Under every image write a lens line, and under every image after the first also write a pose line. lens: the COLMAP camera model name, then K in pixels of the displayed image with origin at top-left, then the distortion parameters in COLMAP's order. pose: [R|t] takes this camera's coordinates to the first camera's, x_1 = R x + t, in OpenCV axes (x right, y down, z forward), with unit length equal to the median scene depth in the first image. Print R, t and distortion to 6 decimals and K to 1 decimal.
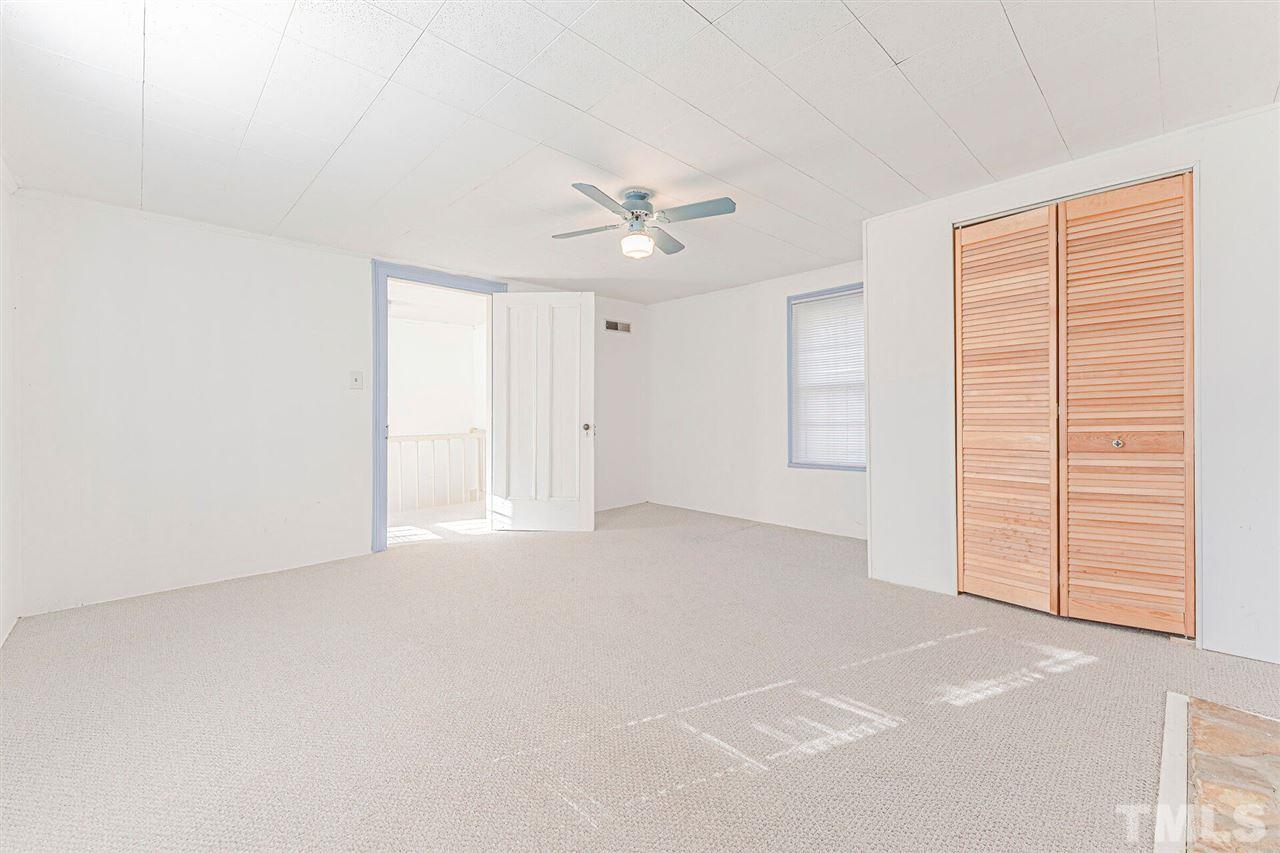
lens RADIAL K [[519.5, 0, 640.0], [0, 519.5, 426.5], [0, 0, 1]] dist [0.001276, -0.000009]
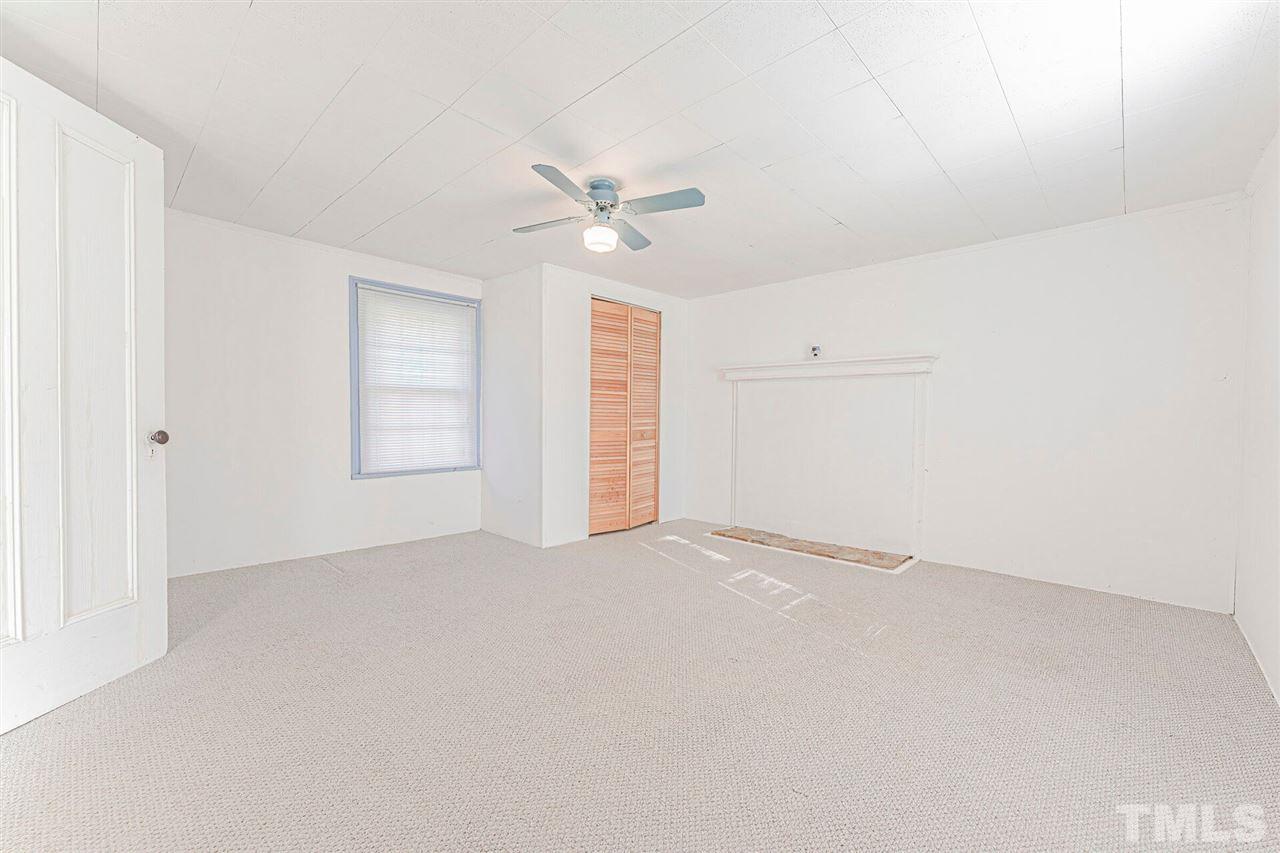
lens RADIAL K [[519.5, 0, 640.0], [0, 519.5, 426.5], [0, 0, 1]] dist [0.001276, -0.000009]
pose [[-0.046627, -0.001250, 0.998912, -0.699532], [0.016484, 0.999862, 0.002020, -0.002111], [-0.998776, 0.016560, -0.046600, 0.701384]]
